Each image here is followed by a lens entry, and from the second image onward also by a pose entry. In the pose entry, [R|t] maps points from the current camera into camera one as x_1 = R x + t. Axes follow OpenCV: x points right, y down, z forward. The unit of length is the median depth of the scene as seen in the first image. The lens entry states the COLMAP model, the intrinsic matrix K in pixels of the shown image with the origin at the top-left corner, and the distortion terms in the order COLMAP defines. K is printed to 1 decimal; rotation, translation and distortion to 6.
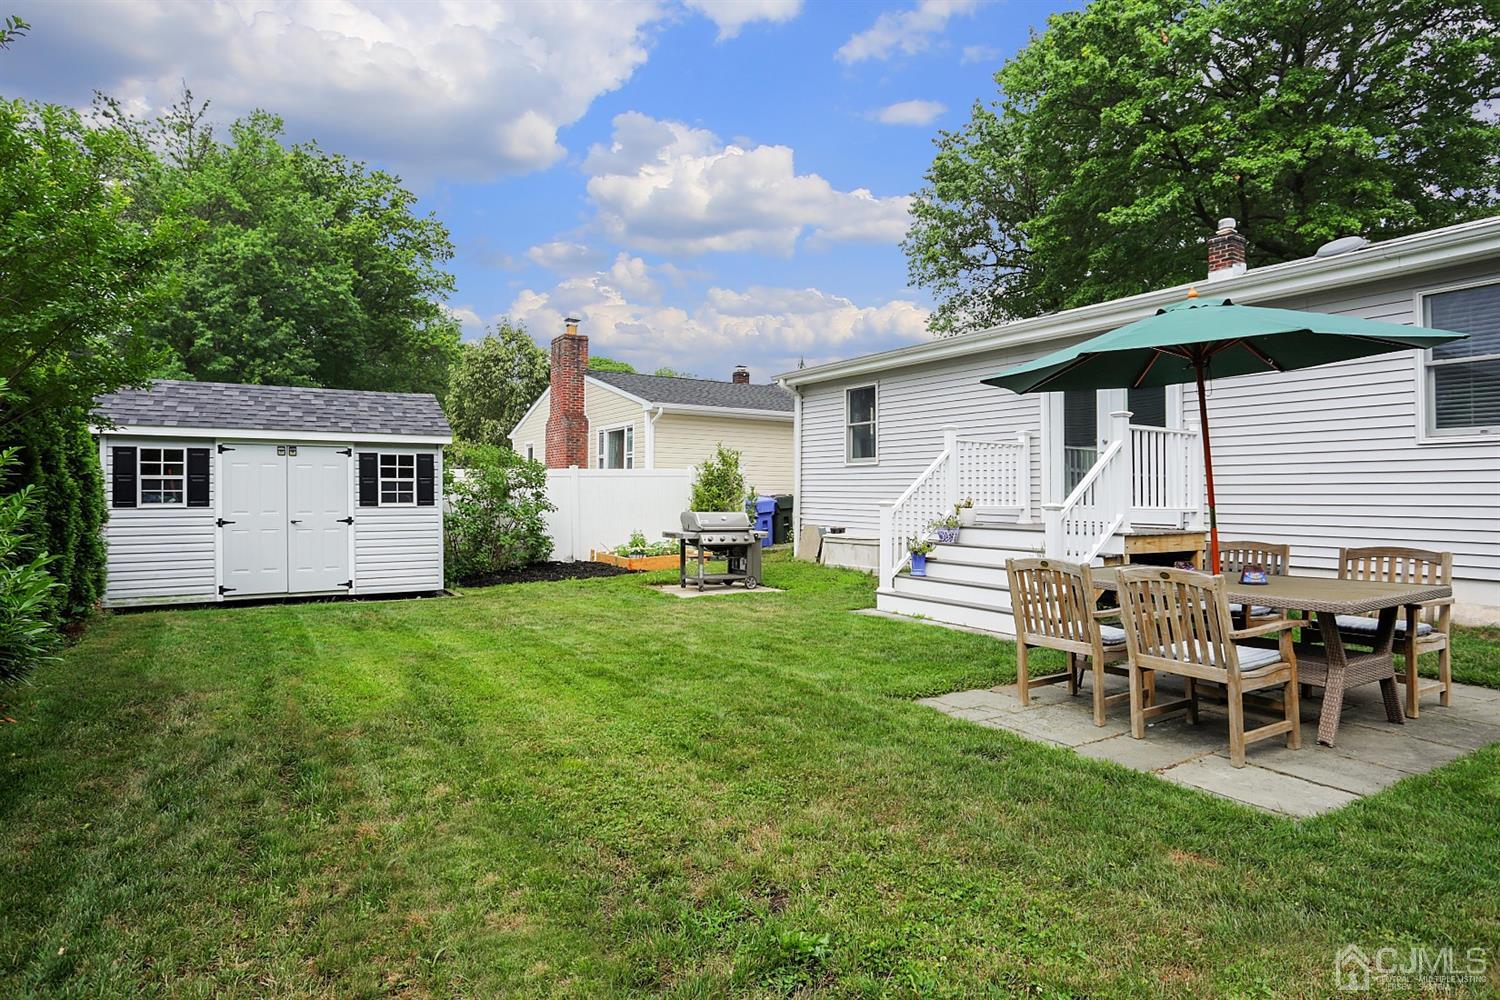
lens RADIAL K [[816.8, 0, 754.9], [0, 816.8, 502.0], [0, 0, 1]] dist [-0.038220, 0.017039]
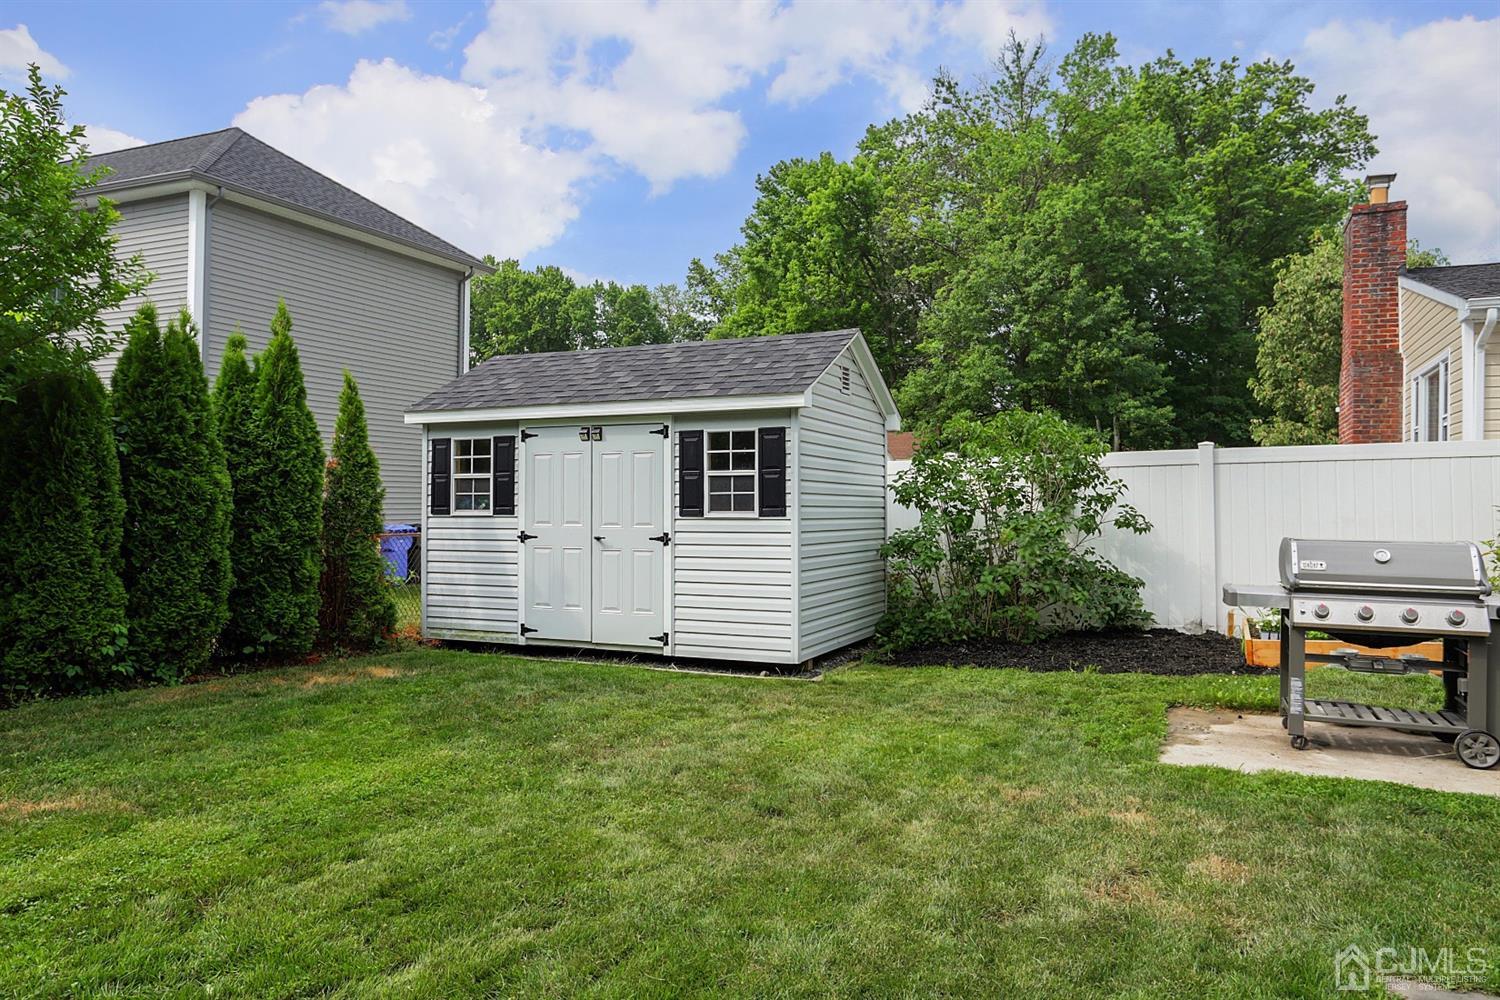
lens RADIAL K [[1038.2, 0, 745.5], [0, 1038.2, 501.2], [0, 0, 1]] dist [-0.032074, 0.011475]
pose [[0.558612, -0.007323, -0.829397, 0.202861], [-0.009465, 0.999840, -0.015202, 0.005254], [0.829375, 0.016342, 0.558453, 0.580234]]
